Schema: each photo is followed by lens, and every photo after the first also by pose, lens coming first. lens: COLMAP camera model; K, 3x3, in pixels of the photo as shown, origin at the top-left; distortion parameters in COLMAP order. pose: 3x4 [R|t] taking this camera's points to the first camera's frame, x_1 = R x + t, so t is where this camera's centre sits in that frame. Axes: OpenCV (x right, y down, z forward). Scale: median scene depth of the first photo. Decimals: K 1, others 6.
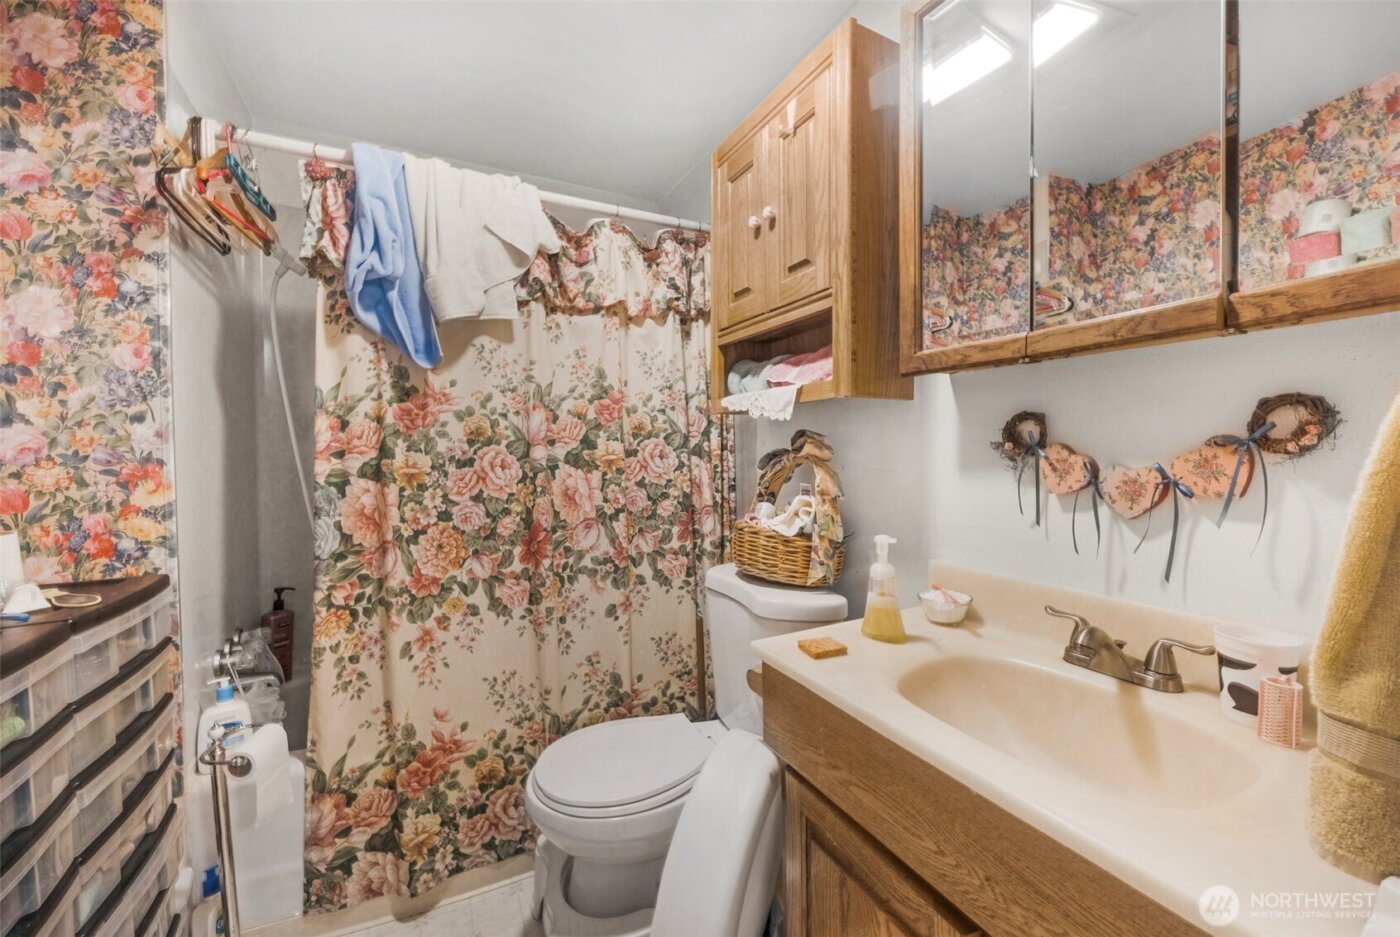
lens RADIAL K [[555.7, 0, 697.7], [0, 555.7, 459.4], [0, 0, 1]] dist [-0.008194, 0.000634]
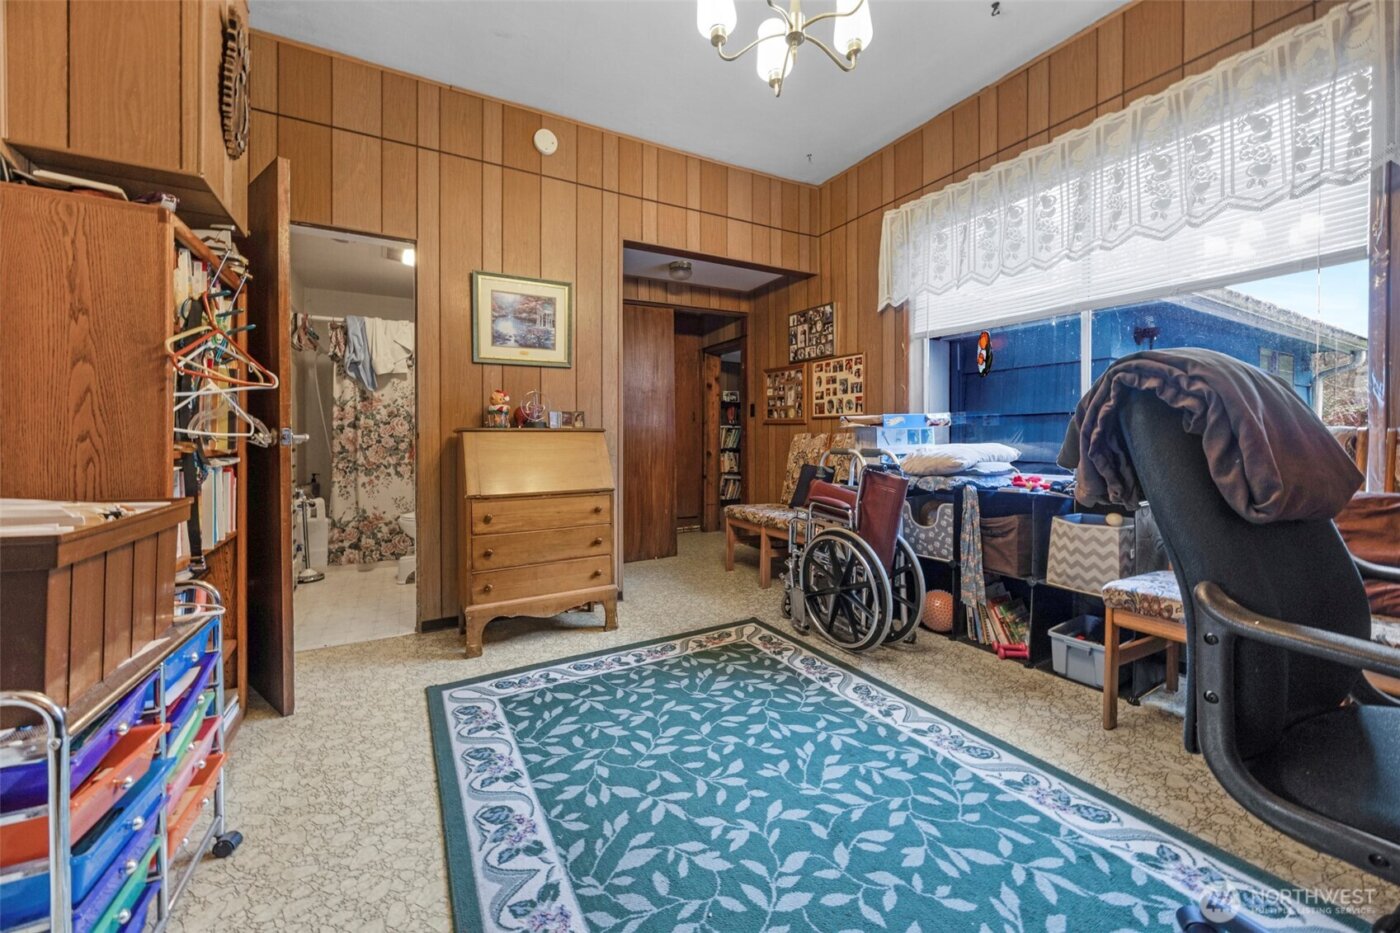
lens RADIAL K [[555.7, 0, 742.8], [0, 555.7, 443.1], [0, 0, 1]] dist [-0.008194, 0.000634]
pose [[0.997102, 0.002819, 0.076018, 1.292149], [-0.001956, 0.999933, -0.011419, 0.148962], [-0.076046, 0.011238, 0.997041, -2.146443]]
